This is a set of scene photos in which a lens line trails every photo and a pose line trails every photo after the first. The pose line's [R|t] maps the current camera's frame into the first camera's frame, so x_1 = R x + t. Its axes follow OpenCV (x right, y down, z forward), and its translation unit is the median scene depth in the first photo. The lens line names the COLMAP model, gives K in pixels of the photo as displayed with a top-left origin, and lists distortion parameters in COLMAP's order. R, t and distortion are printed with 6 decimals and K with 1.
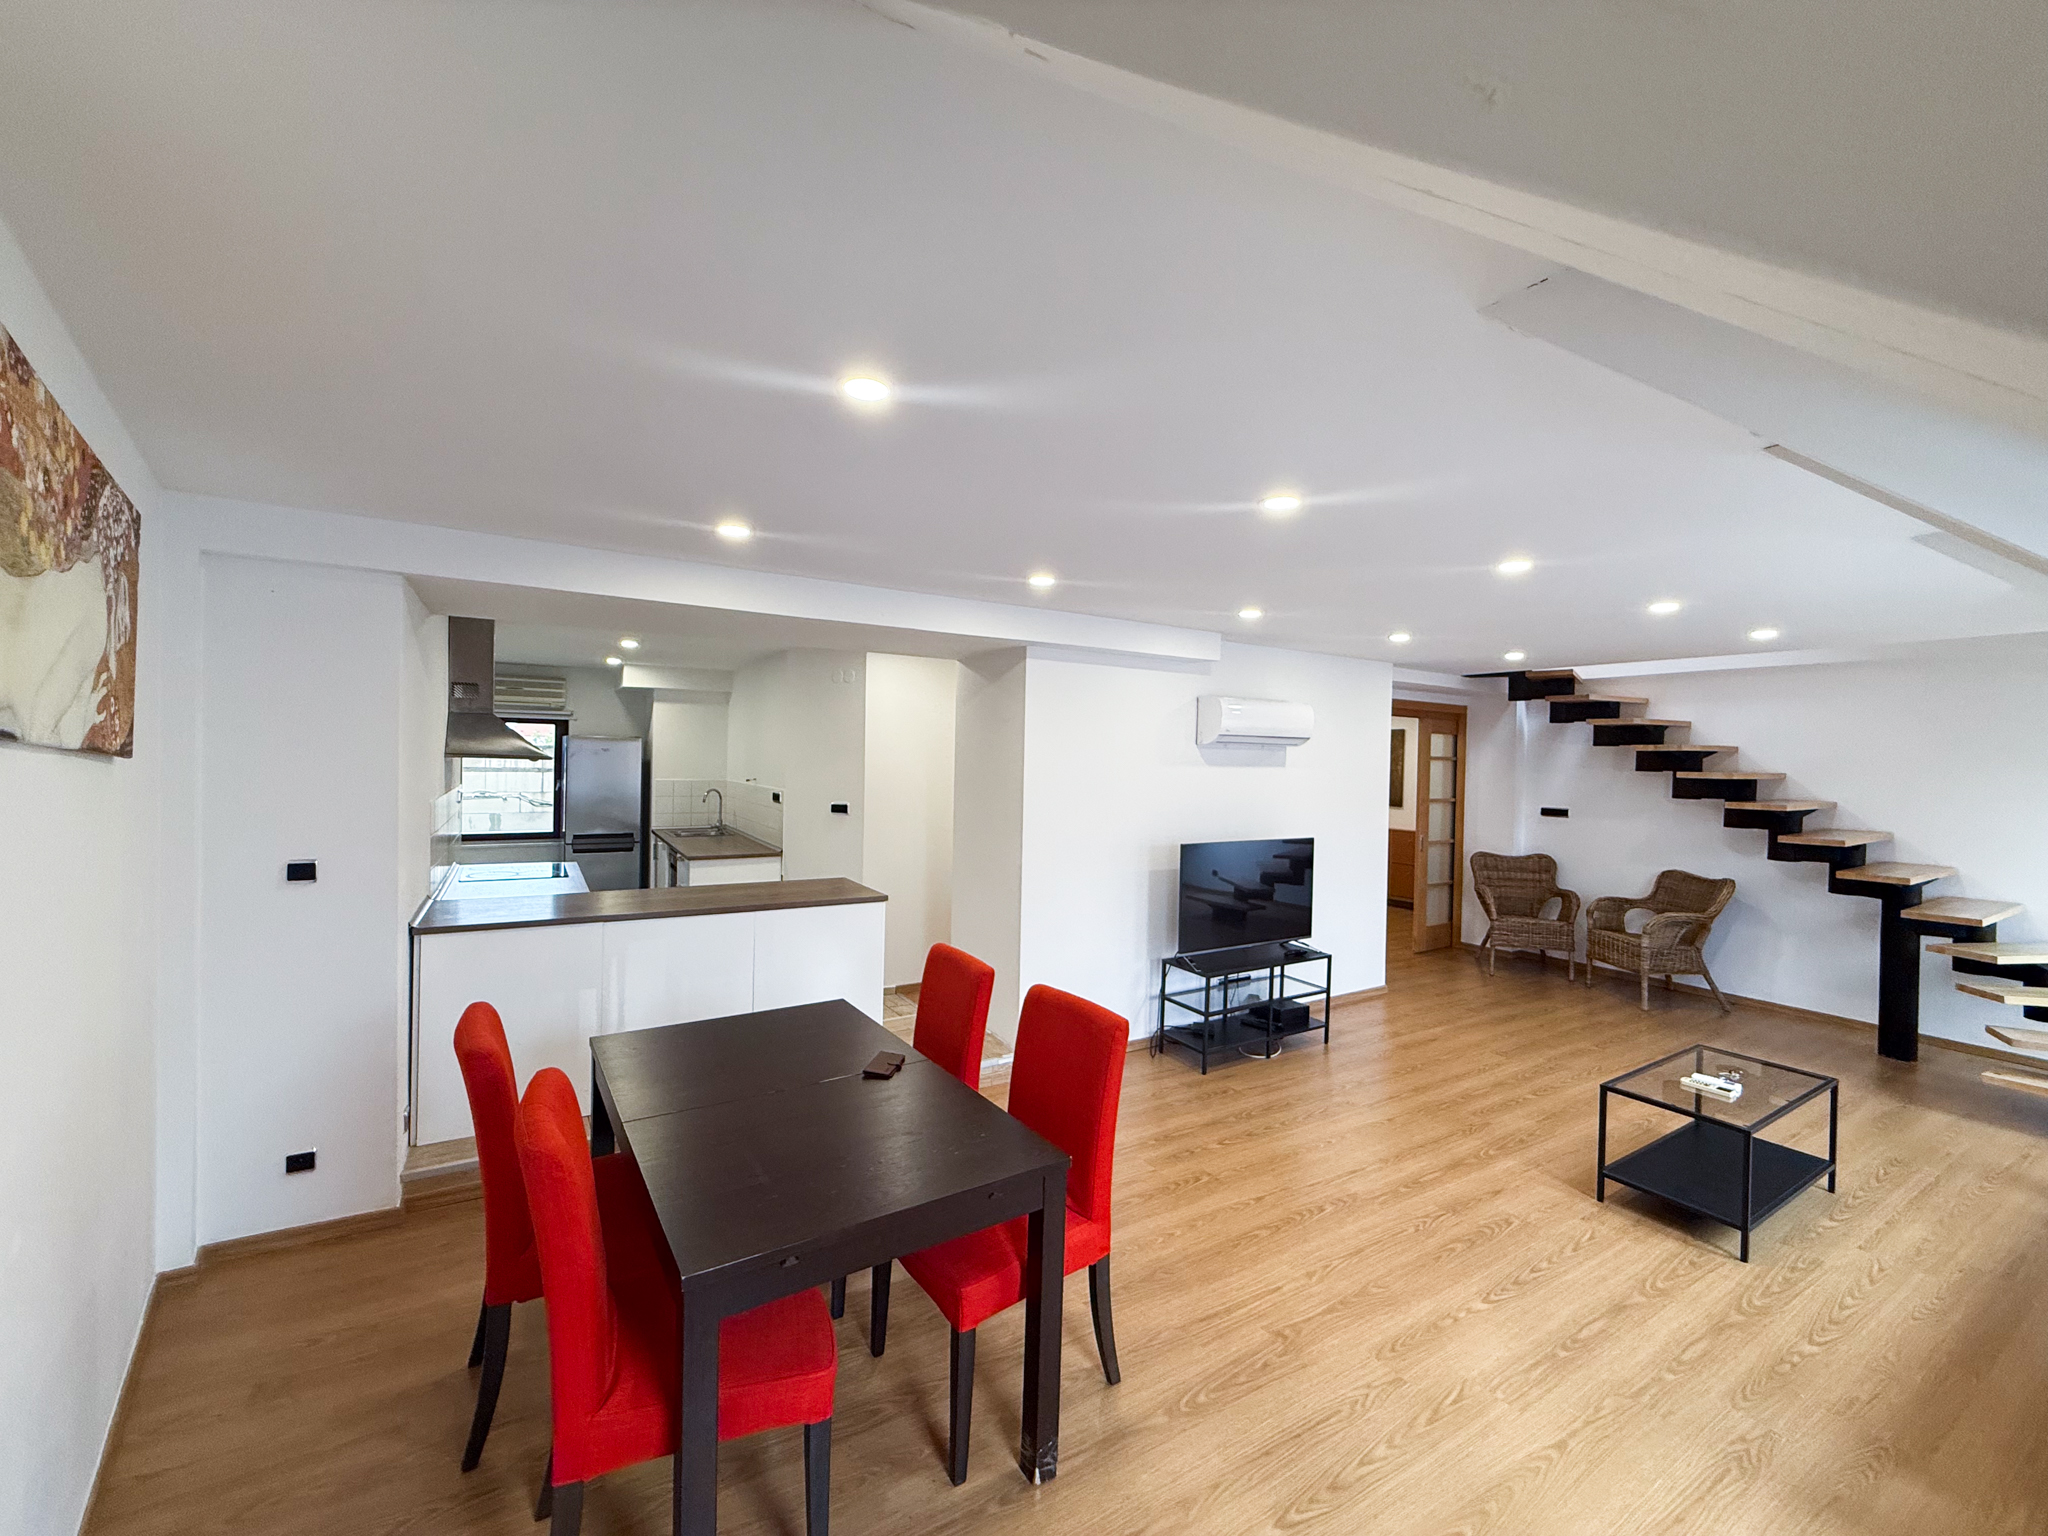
lens RADIAL K [[823.3, 0, 1027.5], [0, 823.3, 766.0], [0, 0, 1]] dist [-0.000696, -0.000087]
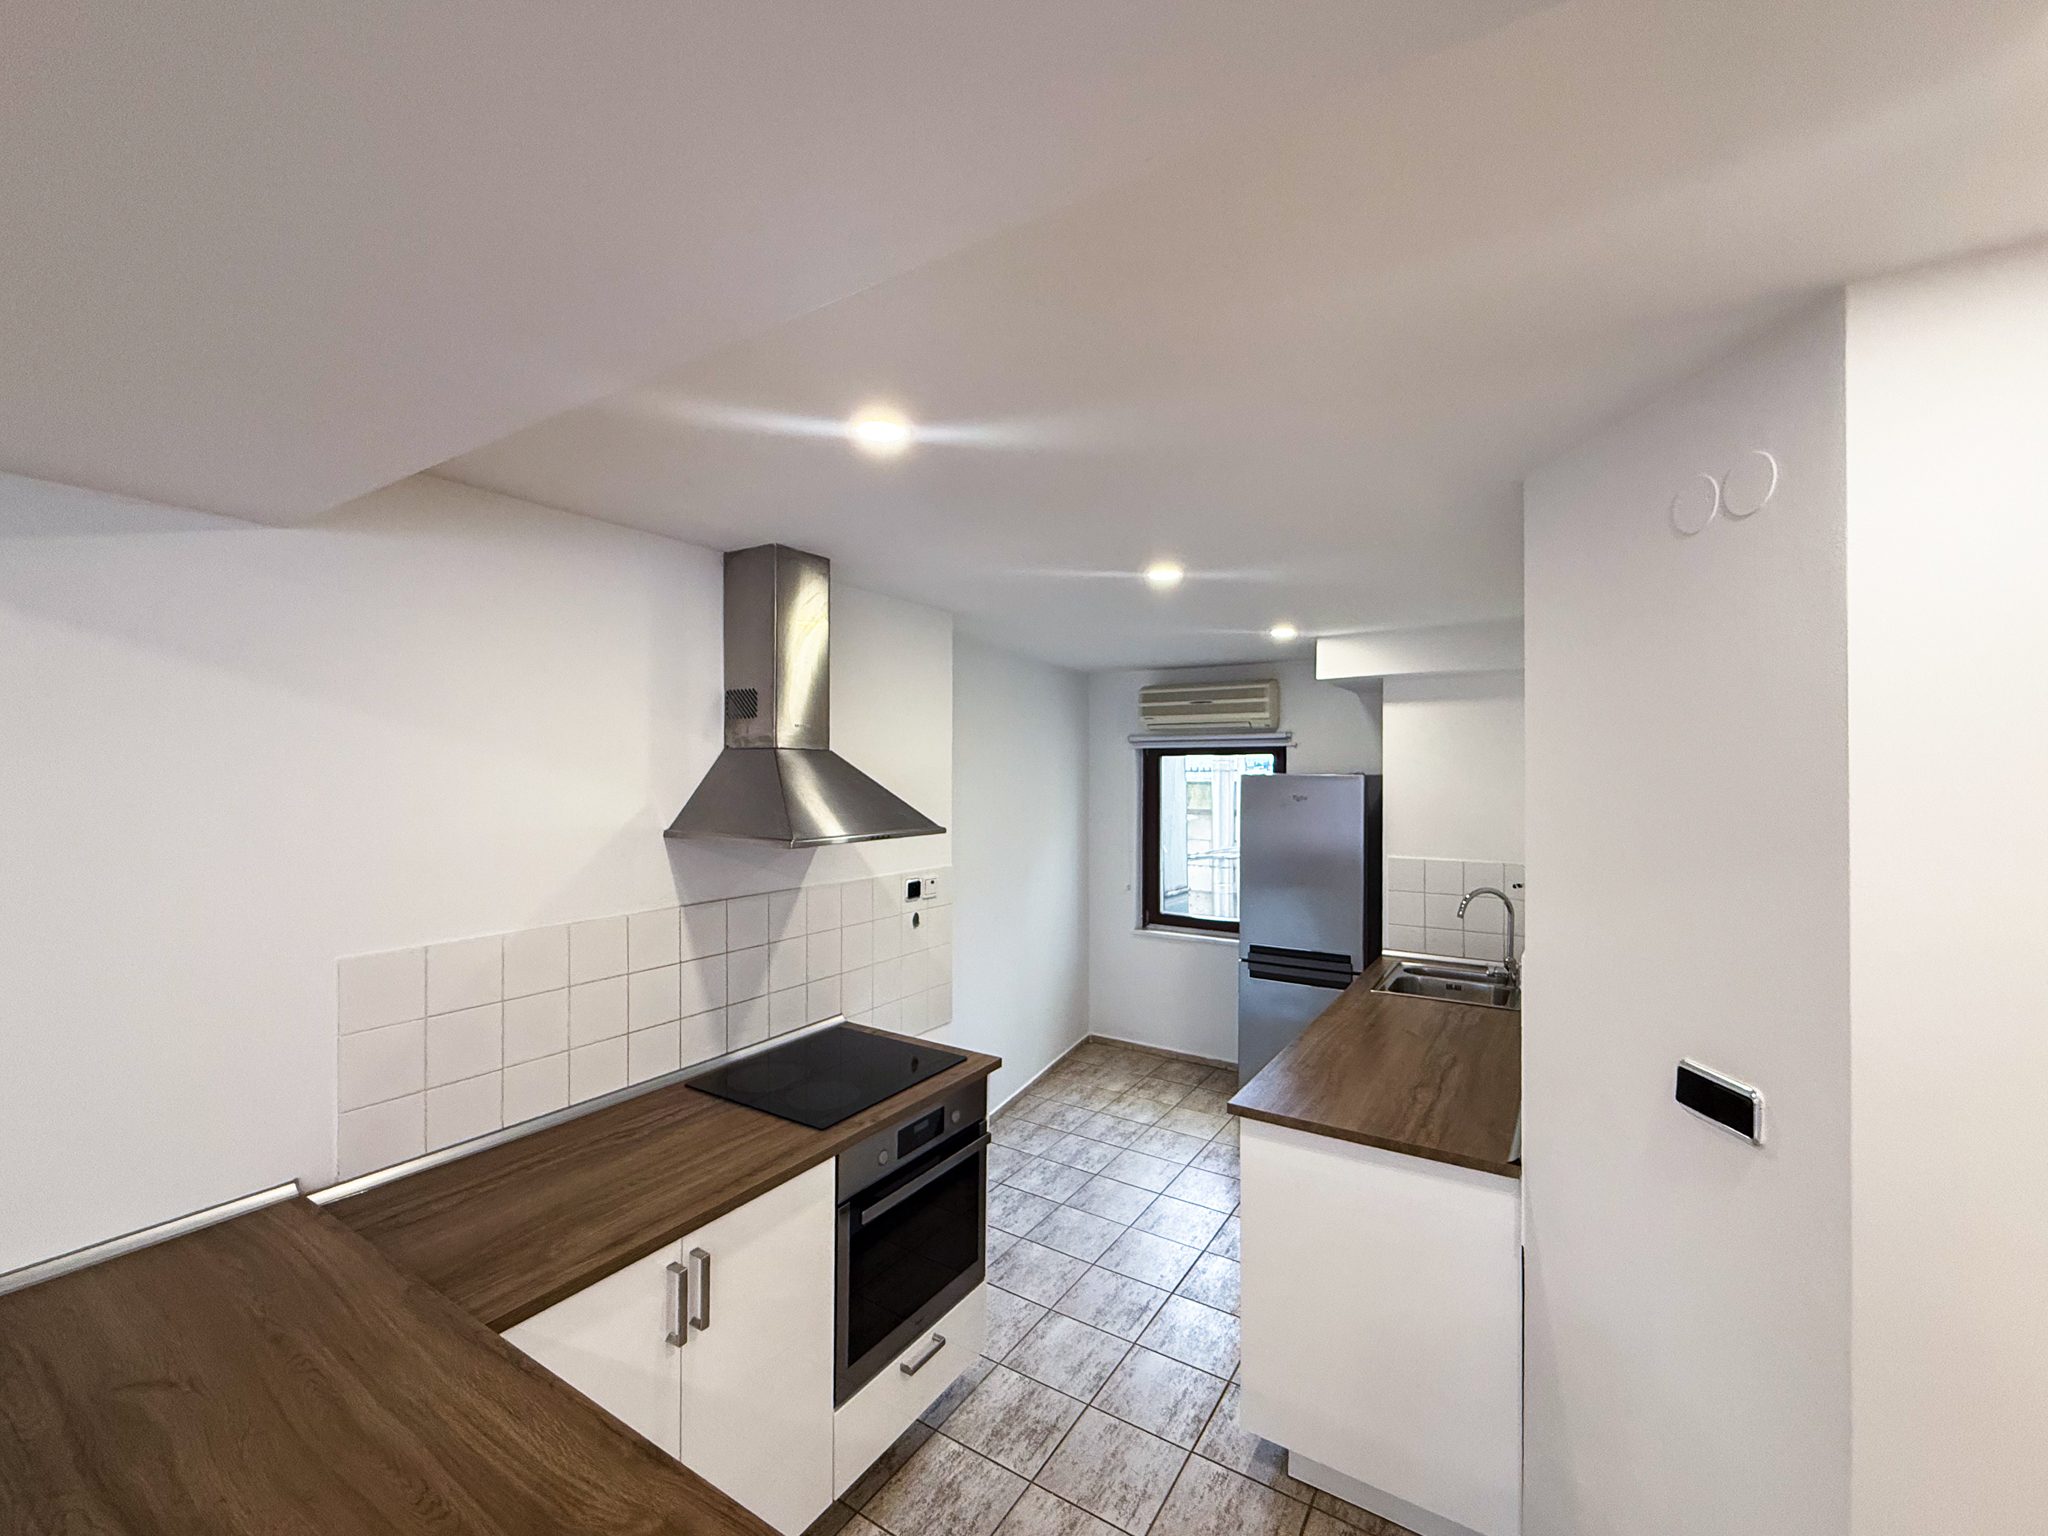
lens RADIAL K [[823.3, 0, 1027.5], [0, 823.3, 773.5], [0, 0, 1]] dist [-0.000696, -0.000087]
pose [[0.409902, -0.015272, -0.912001, -0.081622], [-0.006066, 0.999792, -0.019468, -0.023652], [0.912109, 0.013513, 0.409725, 0.592316]]
